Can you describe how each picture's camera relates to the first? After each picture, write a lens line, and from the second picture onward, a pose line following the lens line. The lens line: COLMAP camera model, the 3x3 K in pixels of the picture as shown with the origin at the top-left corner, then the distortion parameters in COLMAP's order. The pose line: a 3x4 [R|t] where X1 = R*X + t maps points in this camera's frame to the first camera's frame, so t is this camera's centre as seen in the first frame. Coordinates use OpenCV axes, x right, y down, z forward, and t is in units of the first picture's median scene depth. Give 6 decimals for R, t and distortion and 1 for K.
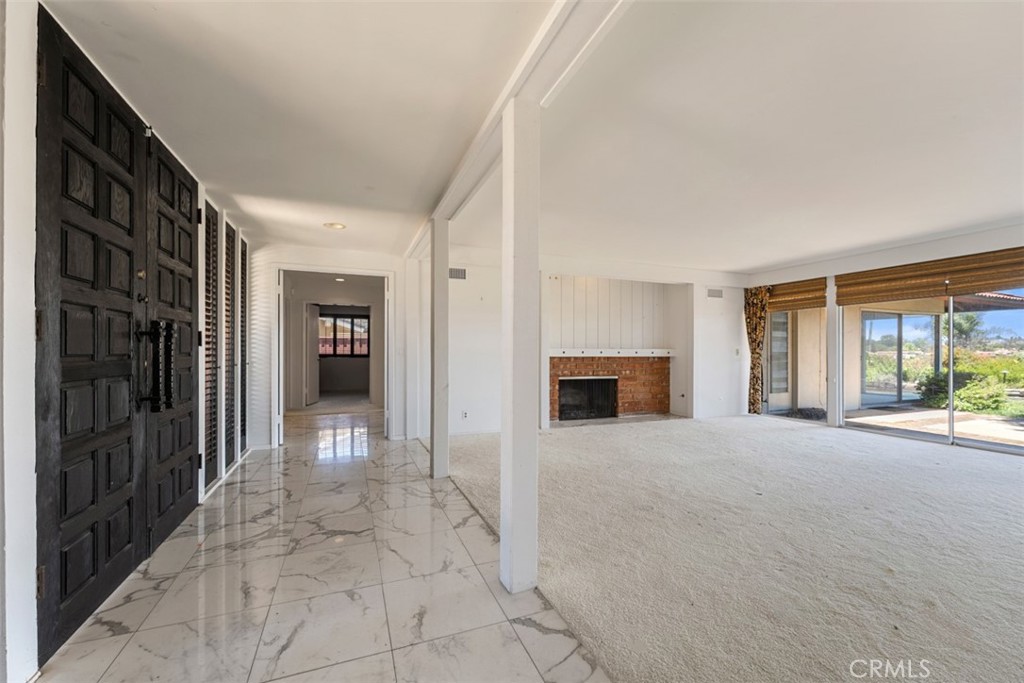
lens RADIAL K [[409.3, 0, 506.8], [0, 409.3, 349.3], [0, 0, 1]] dist [0.001540, -0.000457]
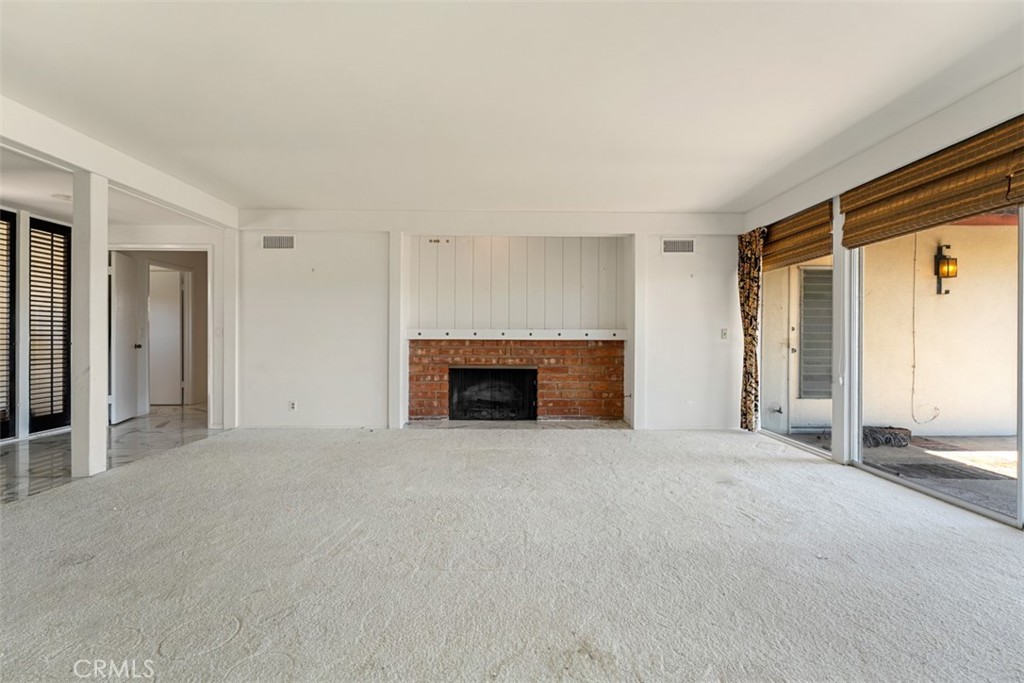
lens RADIAL K [[428.8, 0, 516.7], [0, 428.8, 338.5], [0, 0, 1]] dist [0.002259, -0.000277]
pose [[0.935943, 0.000828, -0.352149, 0.511439], [0.000750, 0.999990, 0.004343, 0.011666], [0.352149, -0.004329, 0.935934, 0.248884]]
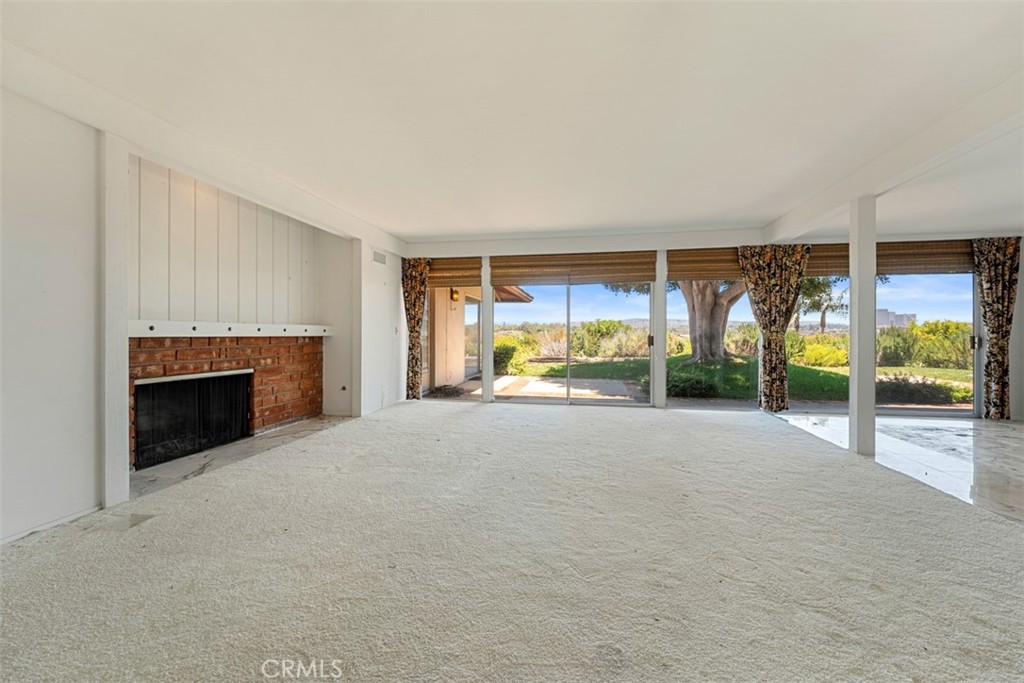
lens RADIAL K [[409.3, 0, 510.0], [0, 409.3, 334.3], [0, 0, 1]] dist [0.001540, -0.000457]
pose [[0.528691, -0.002712, 0.848810, -0.043892], [-0.003395, 0.999980, 0.005309, 0.009804], [-0.848808, -0.005688, 0.528671, 0.352933]]
